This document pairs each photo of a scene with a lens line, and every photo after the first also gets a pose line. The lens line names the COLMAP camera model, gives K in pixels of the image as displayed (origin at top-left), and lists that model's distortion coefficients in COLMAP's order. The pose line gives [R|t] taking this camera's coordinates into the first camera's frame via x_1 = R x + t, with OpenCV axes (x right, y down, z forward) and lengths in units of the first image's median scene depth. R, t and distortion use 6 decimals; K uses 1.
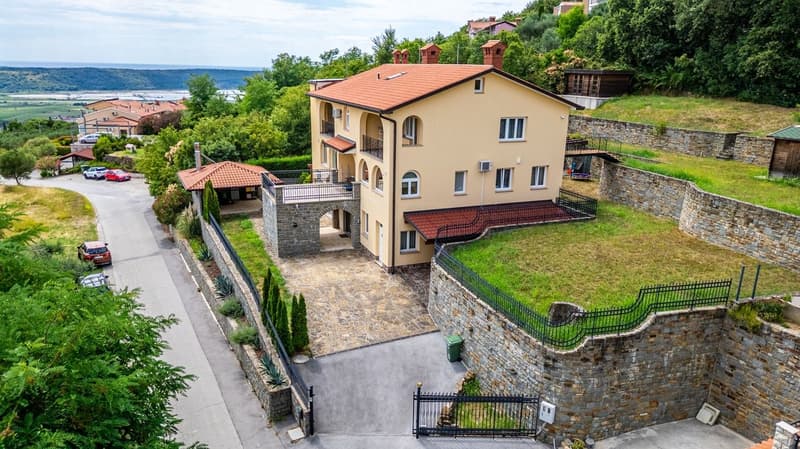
lens RADIAL K [[562.9, 0, 401.5], [0, 562.9, 219.6], [0, 0, 1]] dist [0.032039, -0.028154]
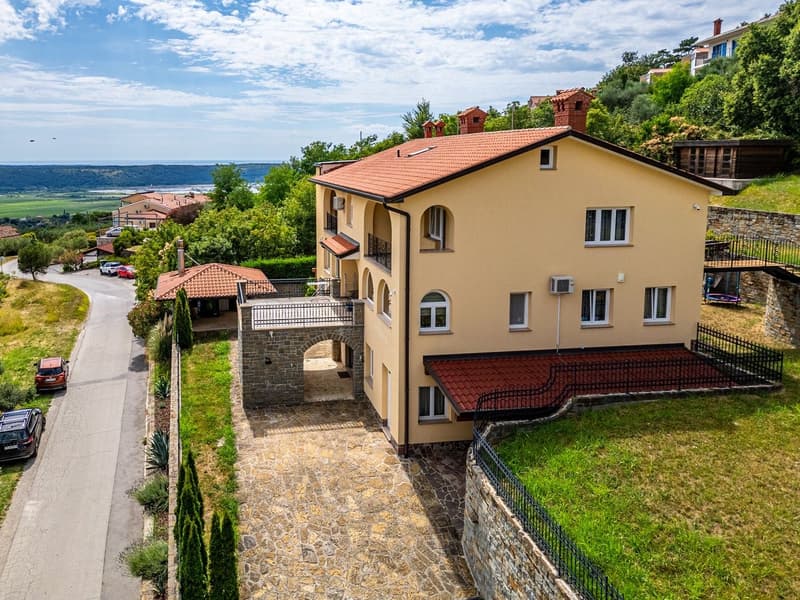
lens RADIAL K [[602.4, 0, 296.3], [0, 602.4, 215.3], [0, 0, 1]] dist [0.041250, -0.040961]
pose [[0.967895, -0.001418, -0.251349, 0.032195], [-0.041026, 0.985683, -0.163543, -0.046654], [0.247983, 0.168605, 0.953980, 0.263406]]
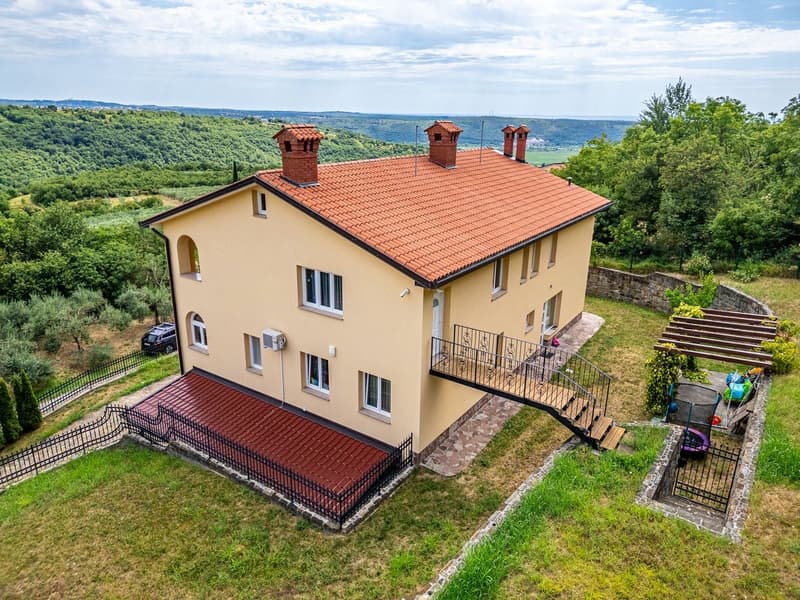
lens RADIAL K [[566.0, 0, 395.6], [0, 566.0, 300.0], [0, 0, 1]] dist [0.034714, -0.025283]
pose [[0.525127, 0.255690, -0.811704, 0.630481], [-0.224126, 0.961678, 0.157935, -0.237399], [0.820980, 0.098988, 0.562310, 0.713400]]
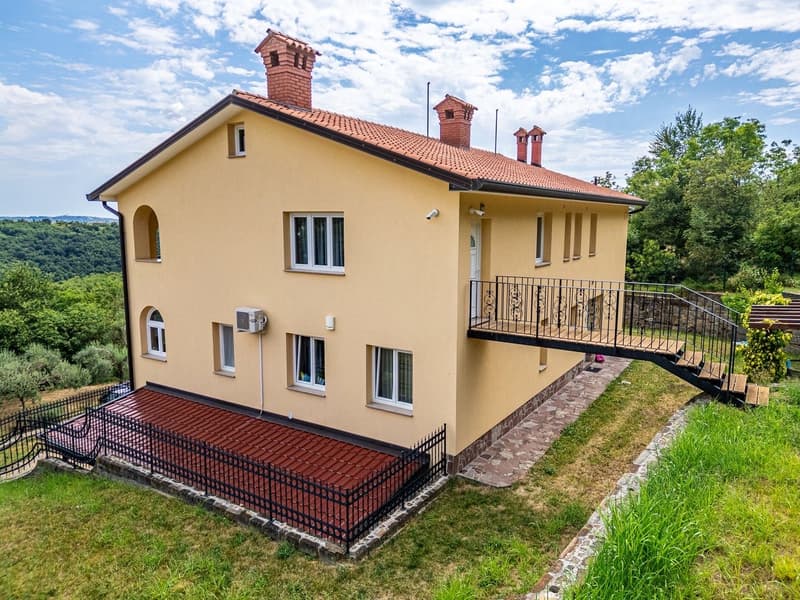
lens RADIAL K [[566.0, 0, 395.9], [0, 566.0, 298.7], [0, 0, 1]] dist [0.034714, -0.025283]
pose [[0.547117, 0.092738, -0.831903, 0.534169], [-0.207623, 0.977821, -0.027543, -0.114664], [0.810898, 0.187792, 0.554237, 0.781590]]
